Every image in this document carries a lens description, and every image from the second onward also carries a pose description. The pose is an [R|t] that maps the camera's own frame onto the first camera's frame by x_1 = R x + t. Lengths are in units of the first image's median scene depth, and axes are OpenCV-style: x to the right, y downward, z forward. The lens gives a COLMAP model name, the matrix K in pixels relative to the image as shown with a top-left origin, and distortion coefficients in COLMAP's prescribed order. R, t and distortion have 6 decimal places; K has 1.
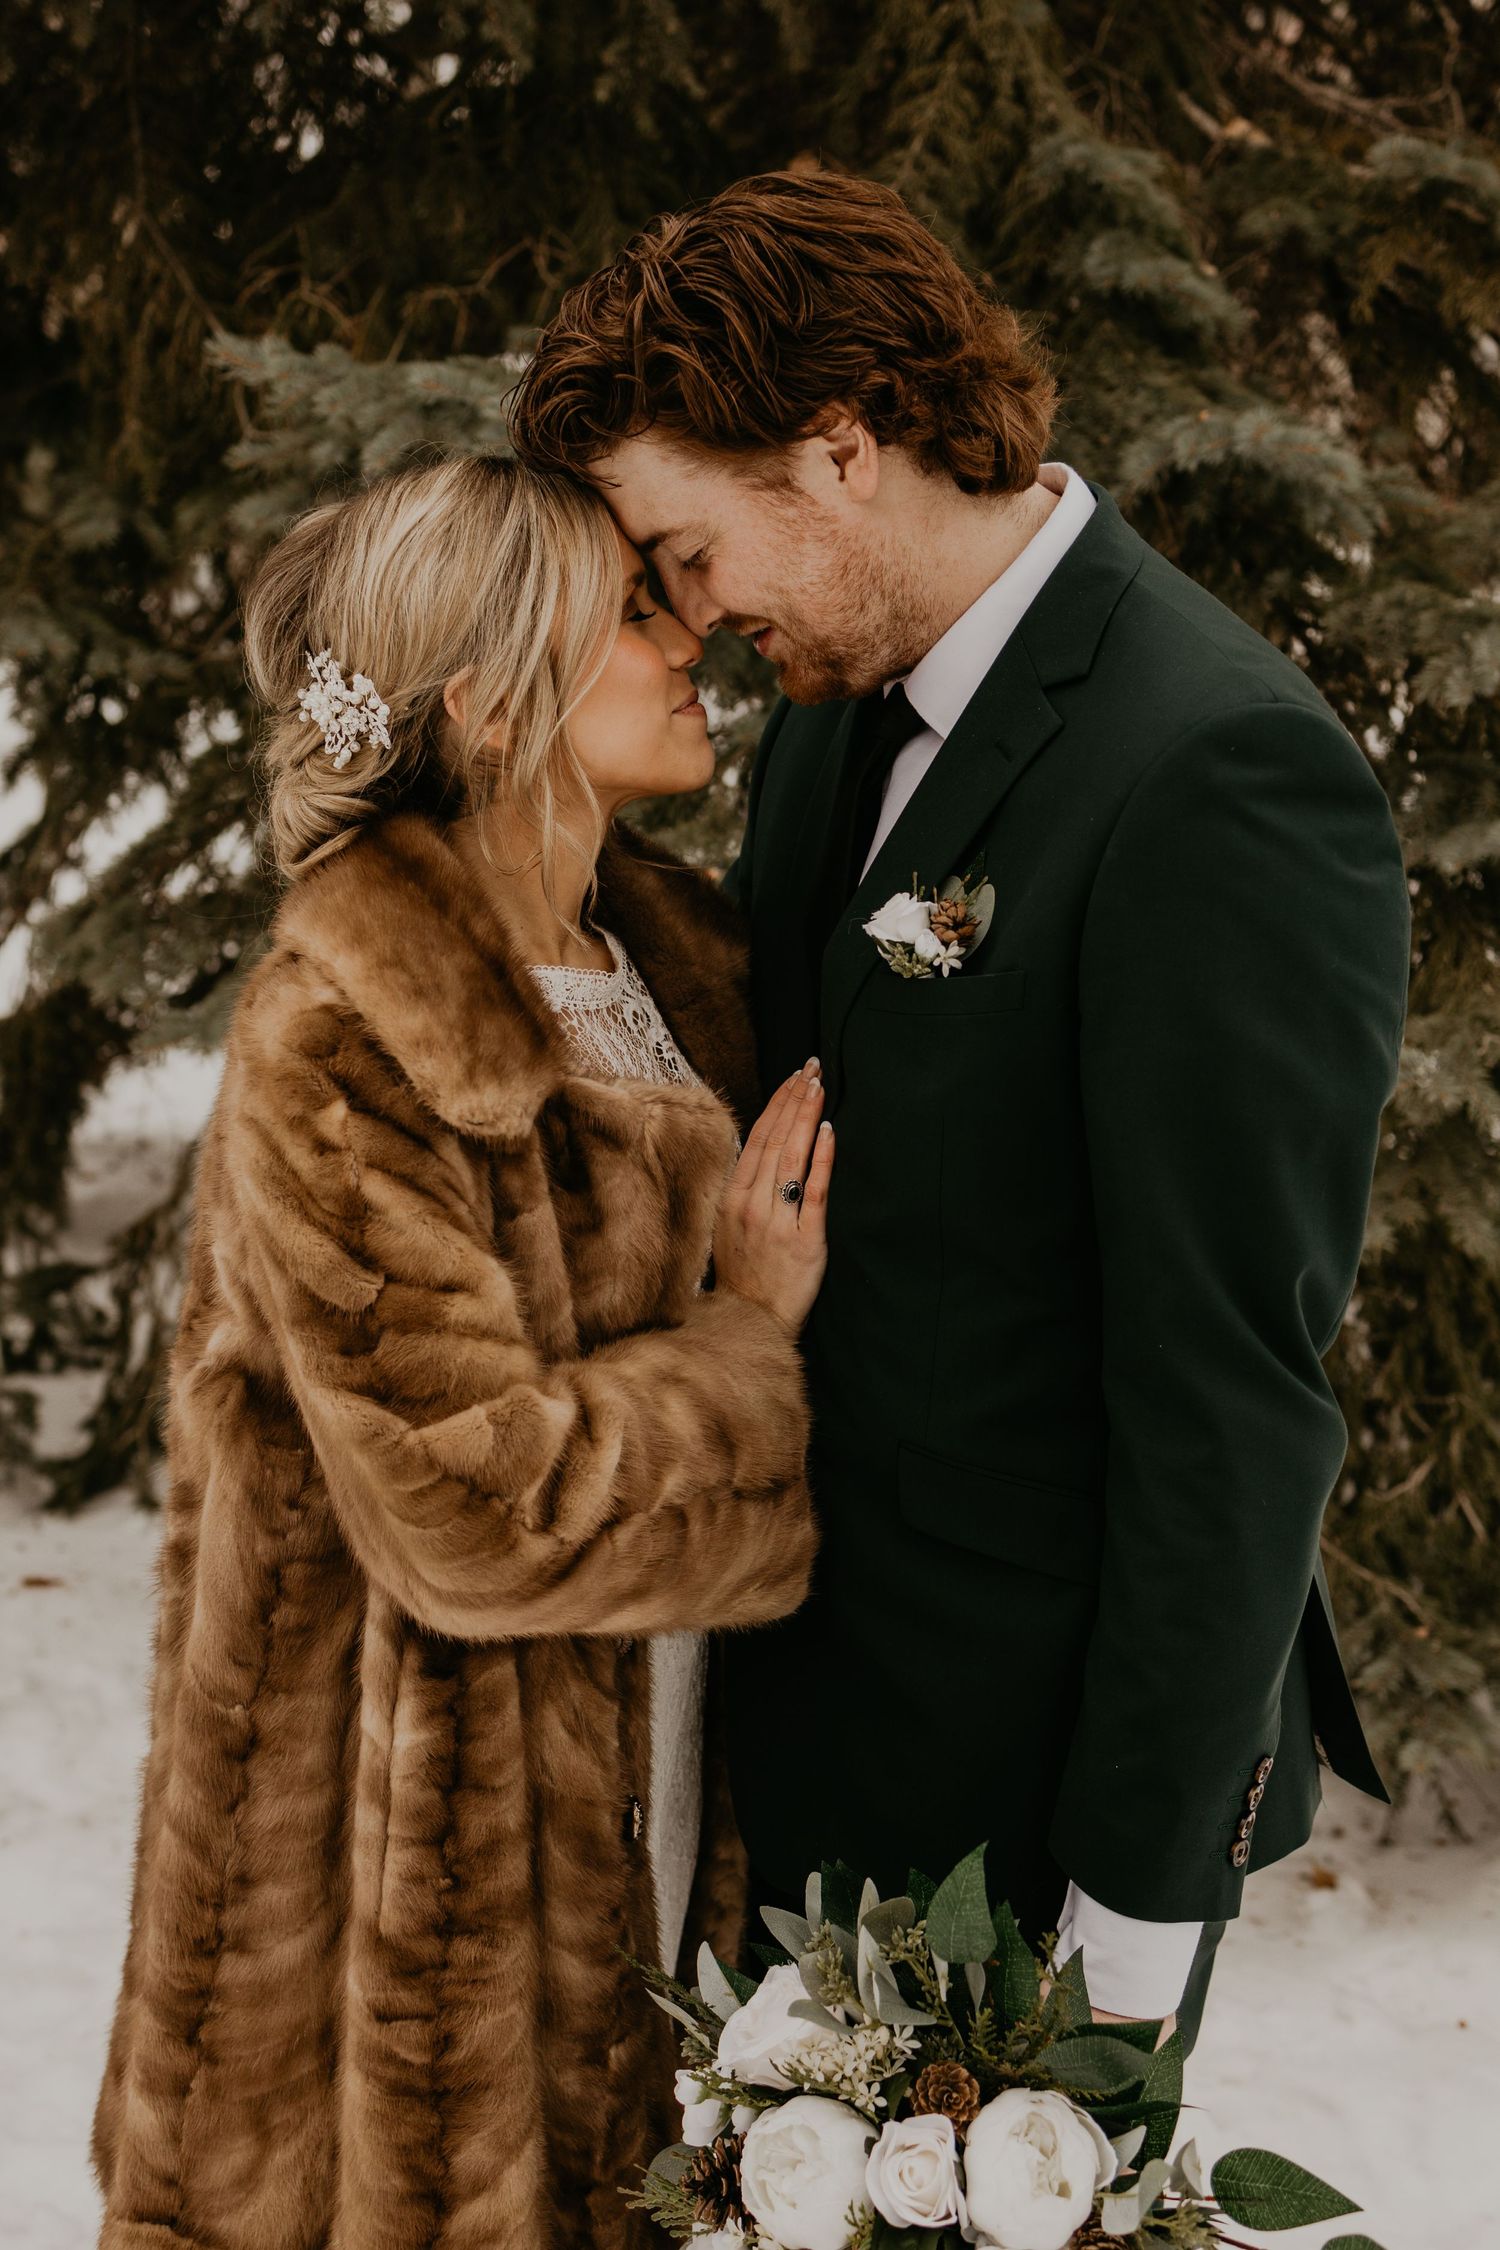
lens RADIAL K [[2820.6, 0, 724.7], [0, 2820.6, 1093.4], [0, 0, 1]] dist [0.057702, 0.000000]
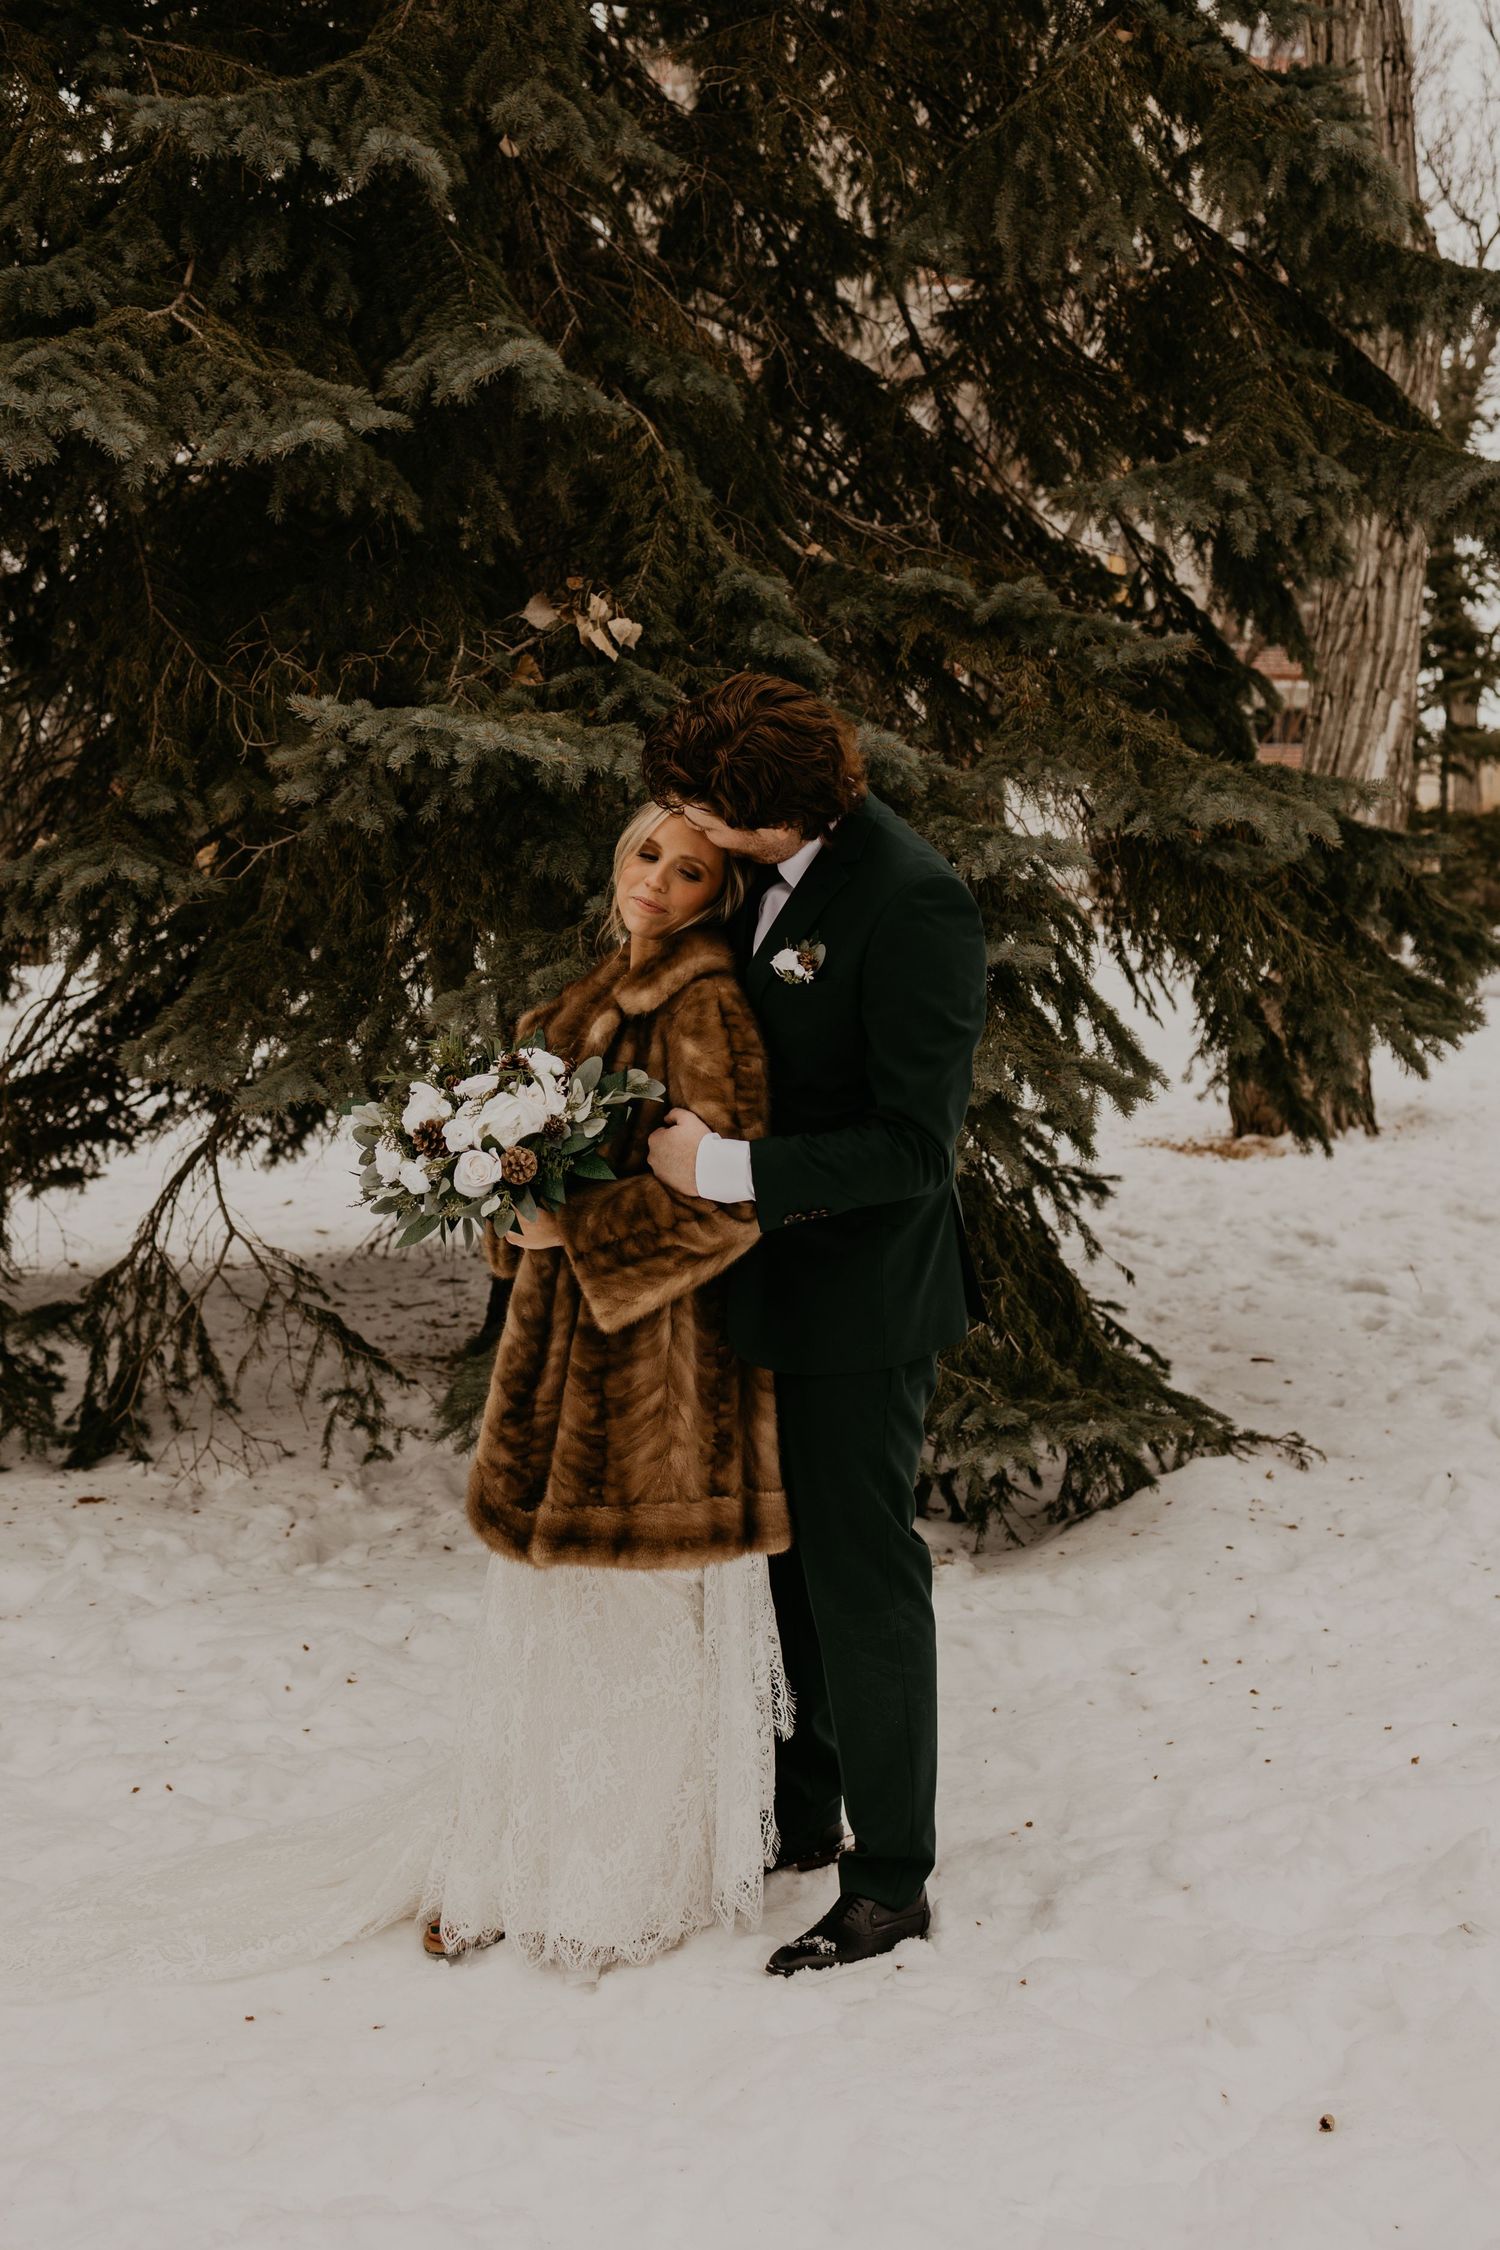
lens RADIAL K [[2820.6, 0, 839.0], [0, 2820.6, 1092.2], [0, 0, 1]] dist [0.057702, 0.000000]
pose [[0.972902, -0.048468, 0.226083, -0.217488], [0.067249, 0.994828, -0.076121, 0.115657], [-0.221224, 0.089262, 0.971129, -0.648835]]
